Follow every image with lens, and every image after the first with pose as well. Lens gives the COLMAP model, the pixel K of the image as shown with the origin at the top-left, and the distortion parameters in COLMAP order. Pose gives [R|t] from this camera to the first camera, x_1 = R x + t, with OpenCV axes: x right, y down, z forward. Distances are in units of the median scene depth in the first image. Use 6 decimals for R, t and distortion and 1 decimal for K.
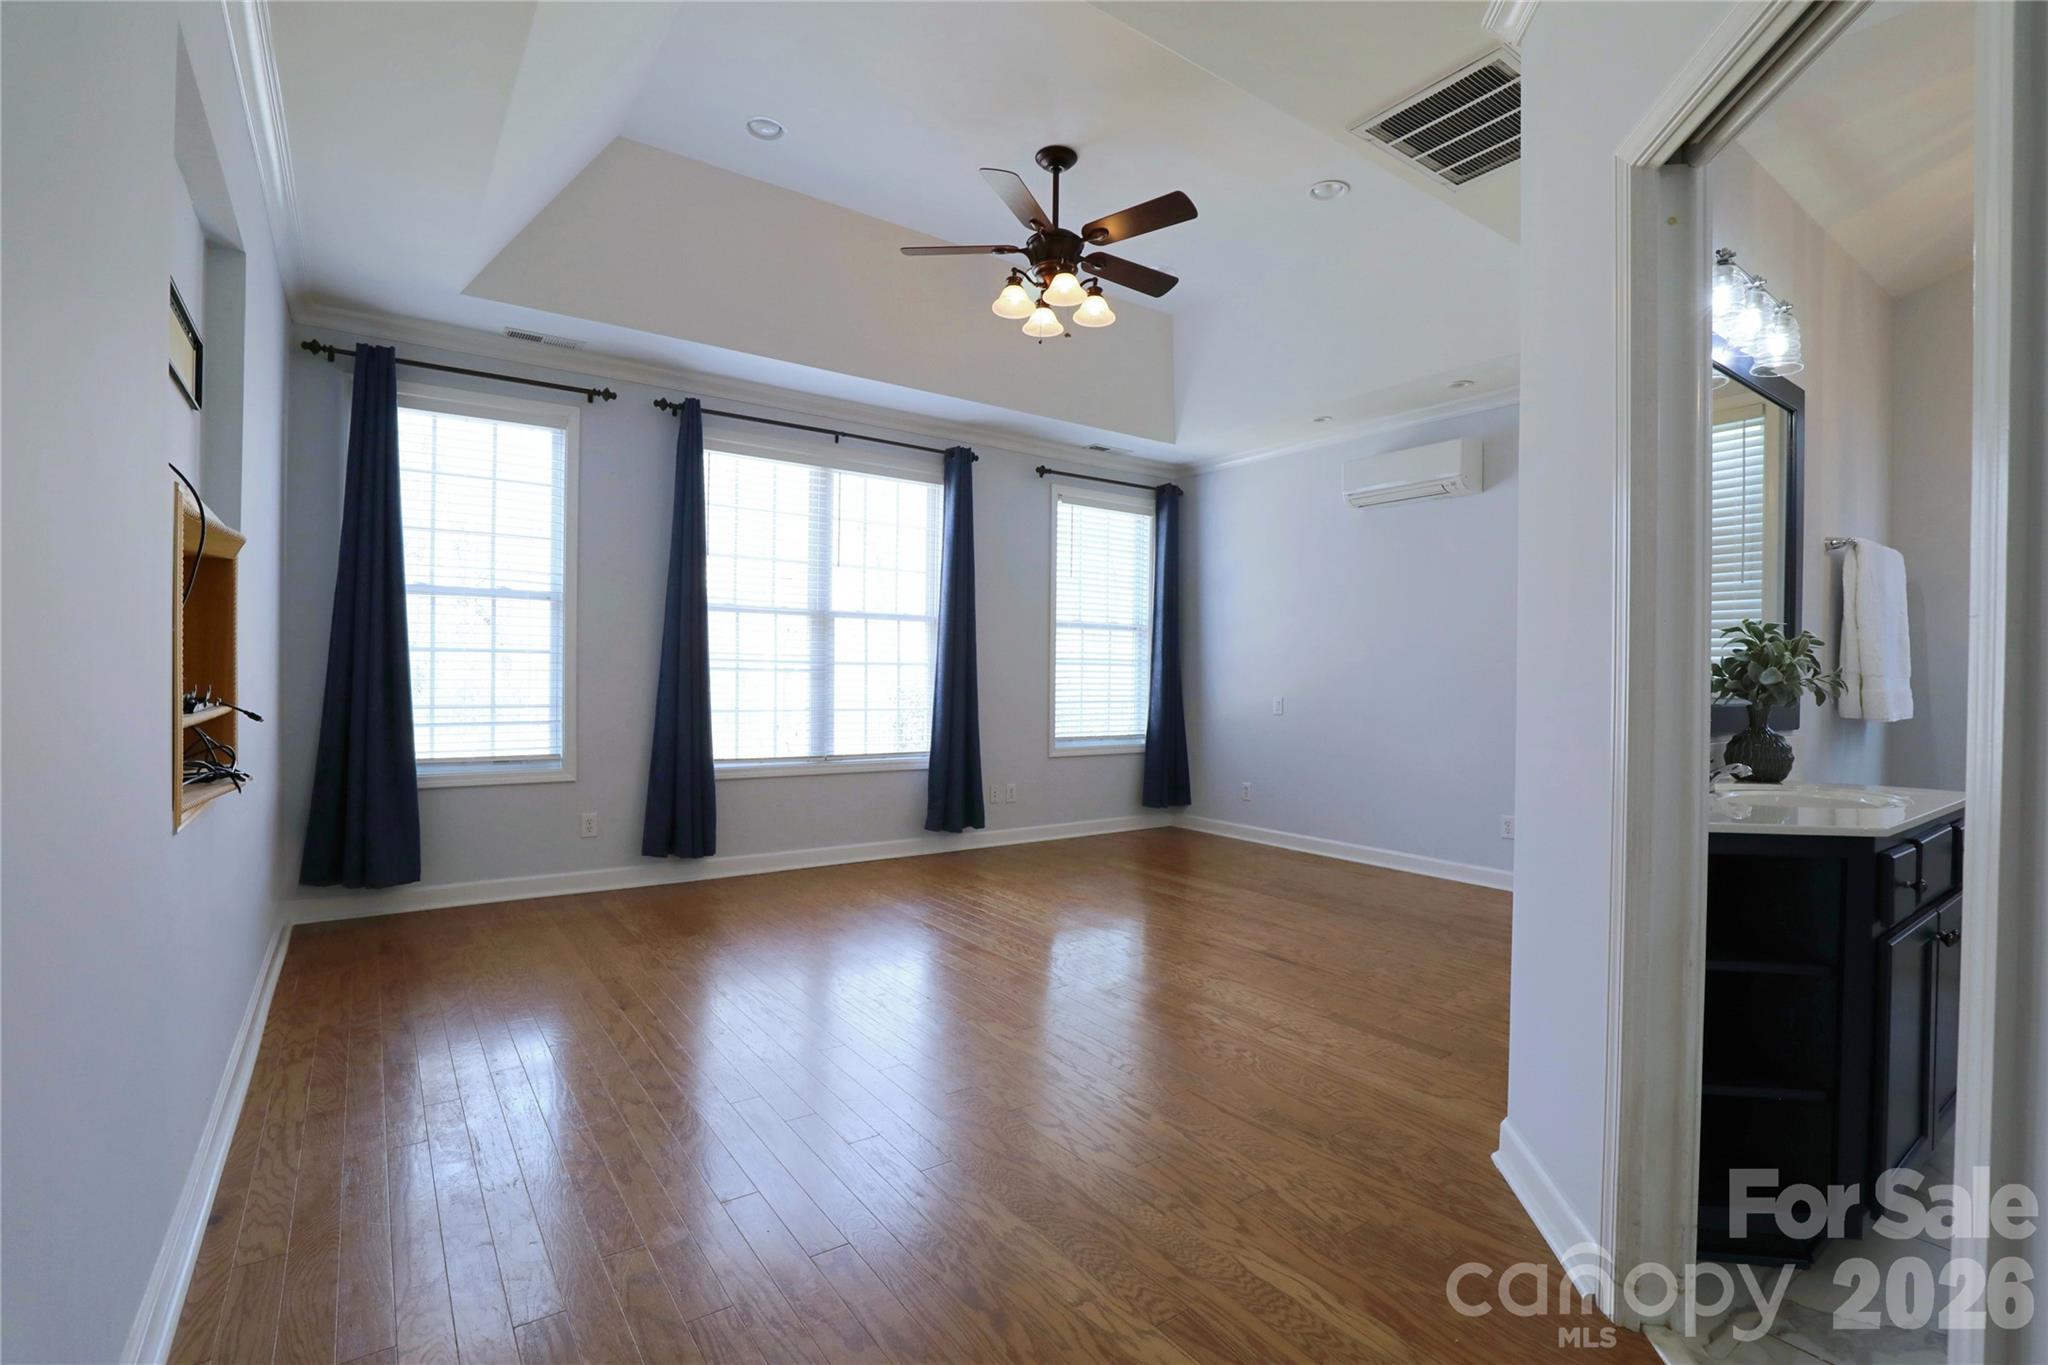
lens RADIAL K [[946.1, 0, 1040.6], [0, 946.1, 673.5], [0, 0, 1]] dist [-0.032258, 0.002824]
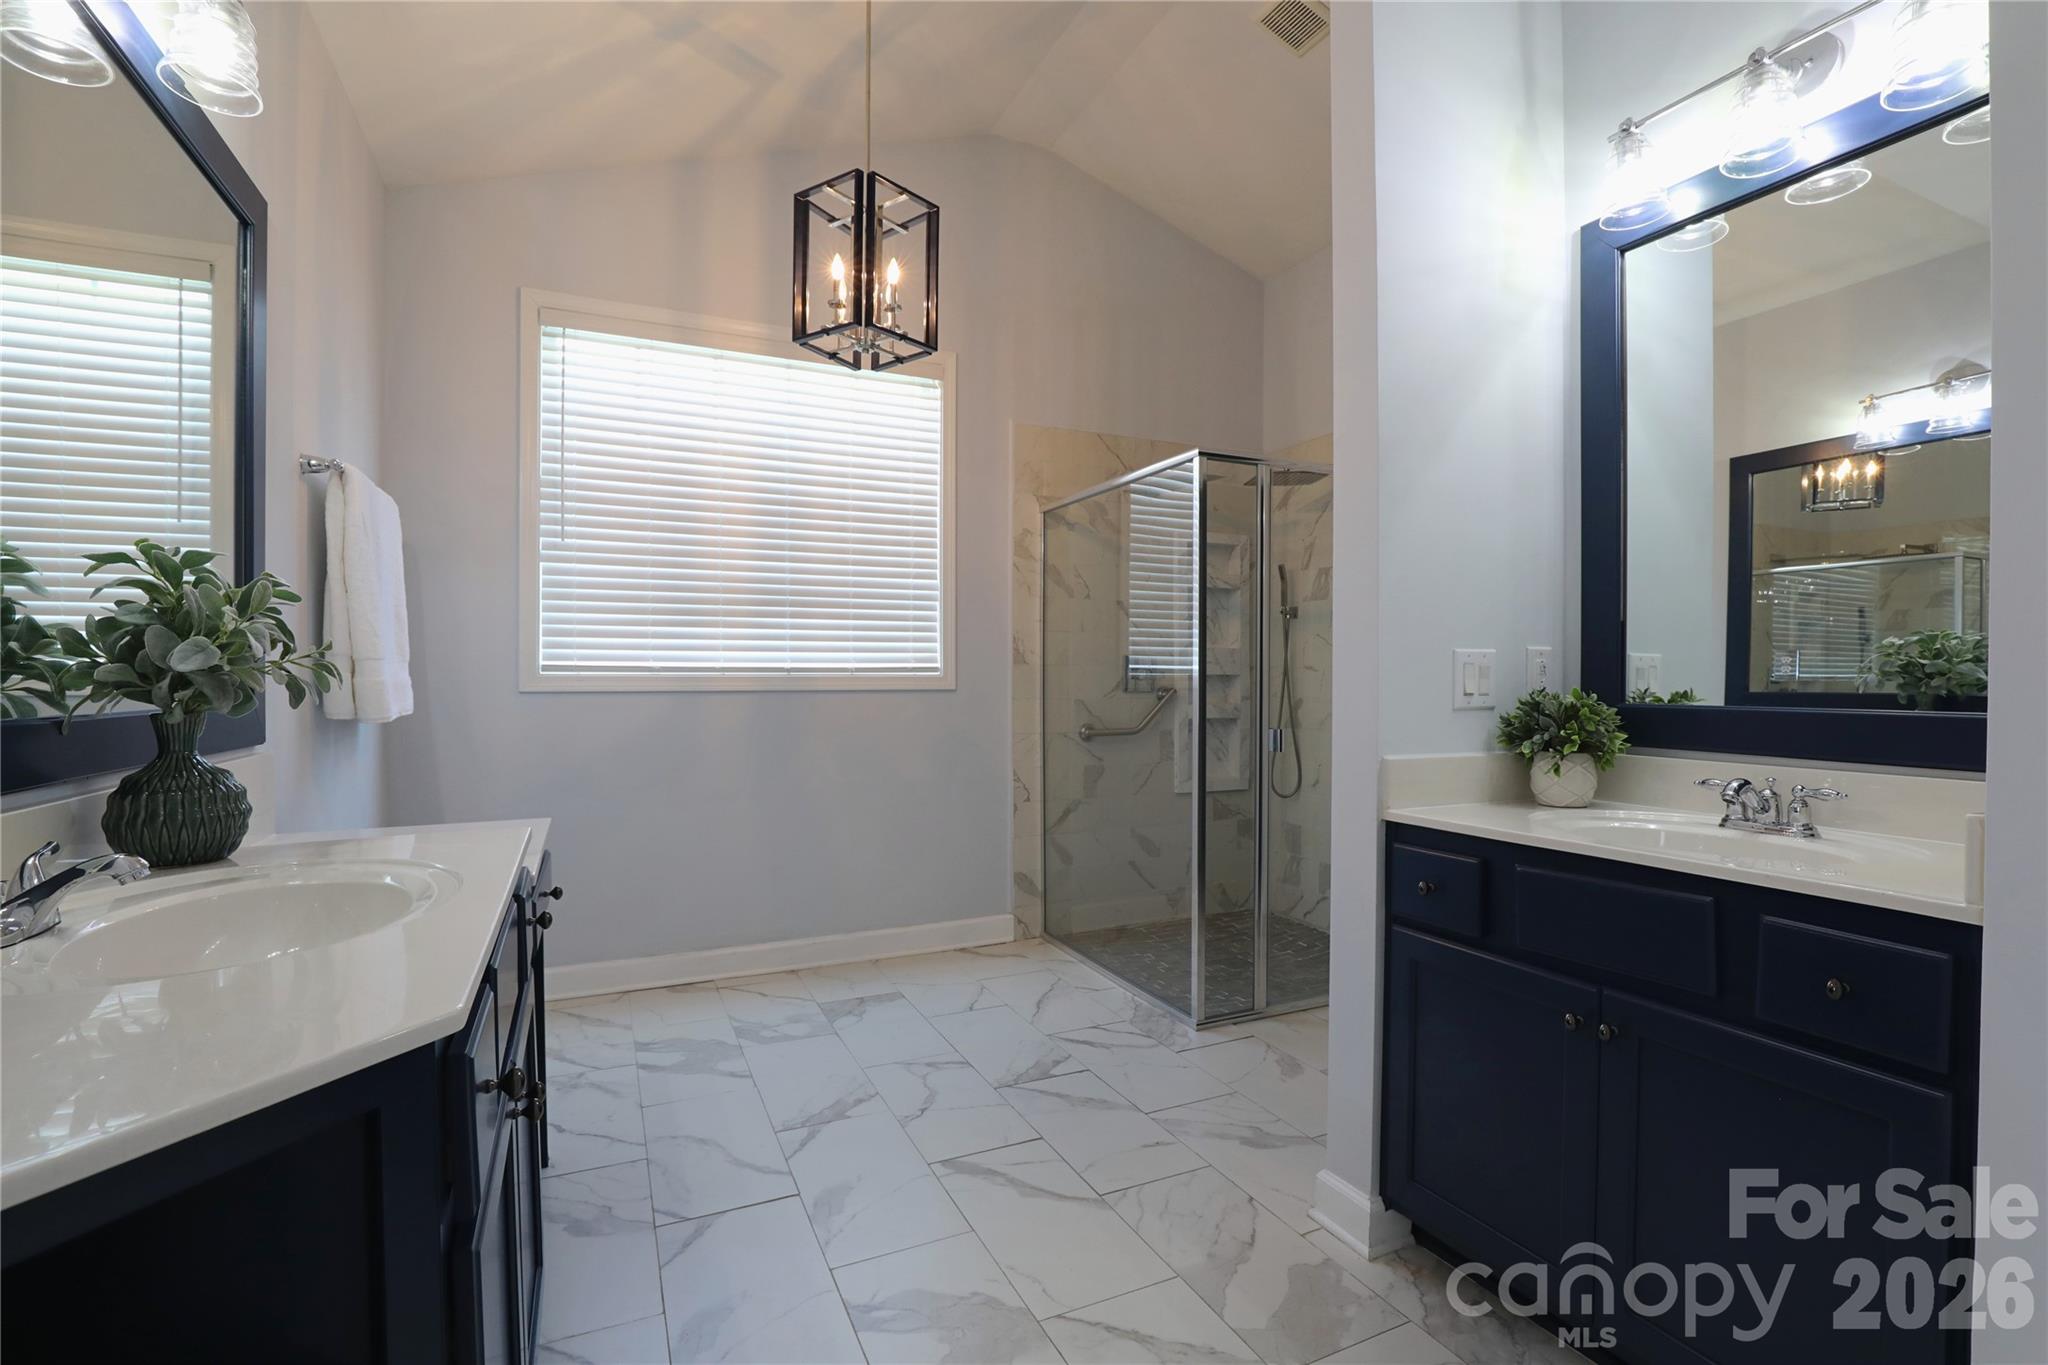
lens RADIAL K [[946.1, 0, 1037.6], [0, 946.1, 687.6], [0, 0, 1]] dist [-0.032258, 0.002824]
pose [[0.196567, -0.028990, 0.980062, 0.373759], [0.004670, 0.999579, 0.028631, 0.008003], [-0.980479, -0.001051, 0.196620, 0.441610]]
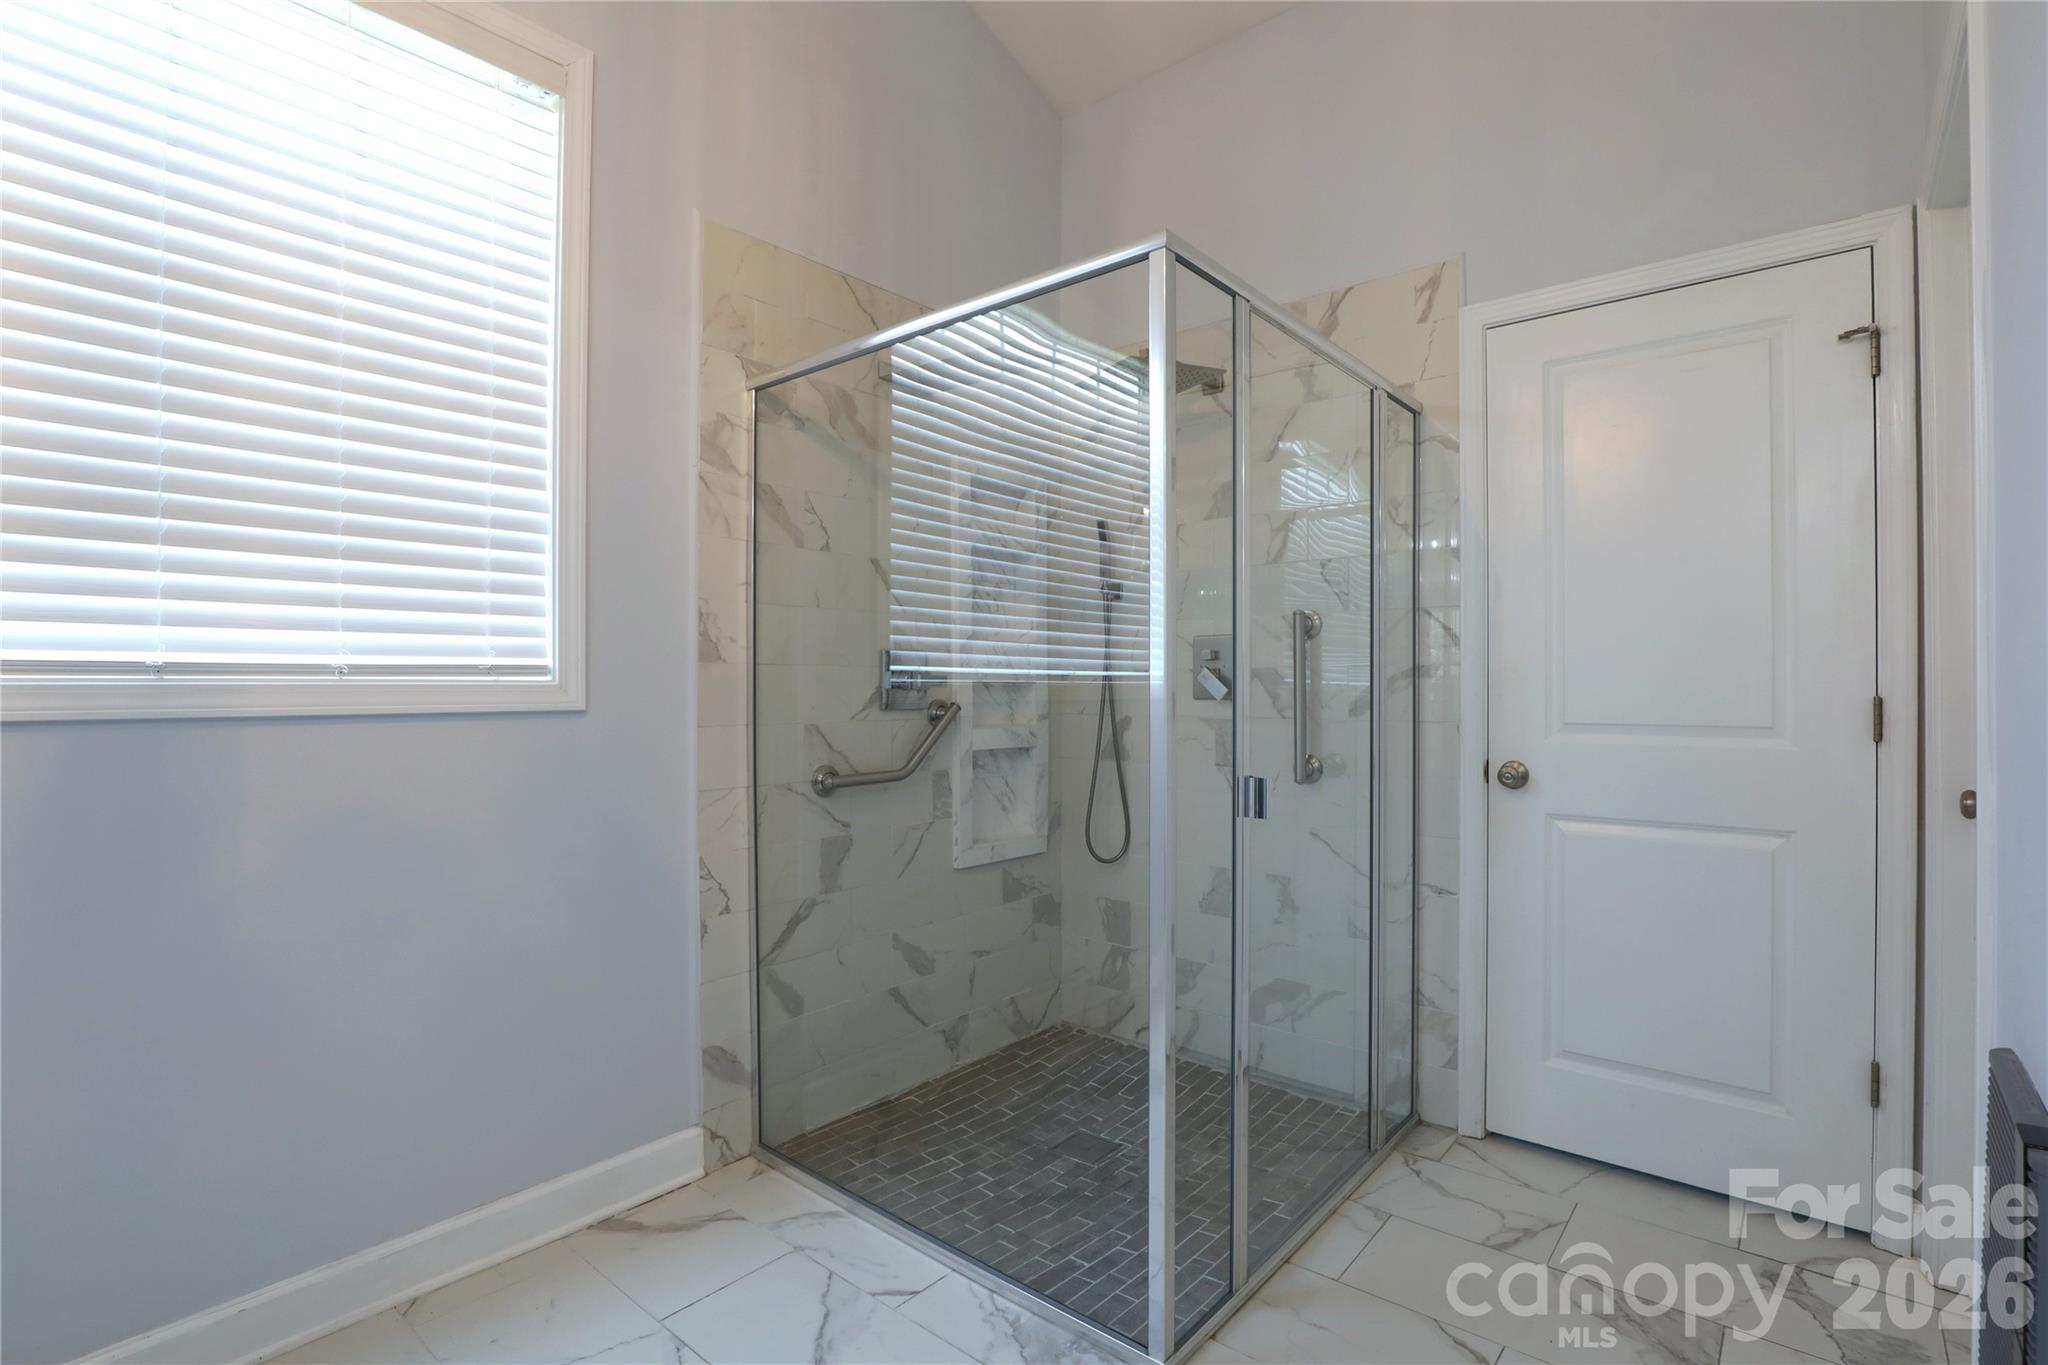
lens RADIAL K [[946.1, 0, 1034.2], [0, 946.1, 684.3], [0, 0, 1]] dist [-0.032258, 0.002824]
pose [[-0.242251, -0.015241, 0.970094, 0.865943], [-0.001533, 0.999881, 0.015326, 0.017601], [-0.970212, 0.002225, -0.242246, 0.642001]]
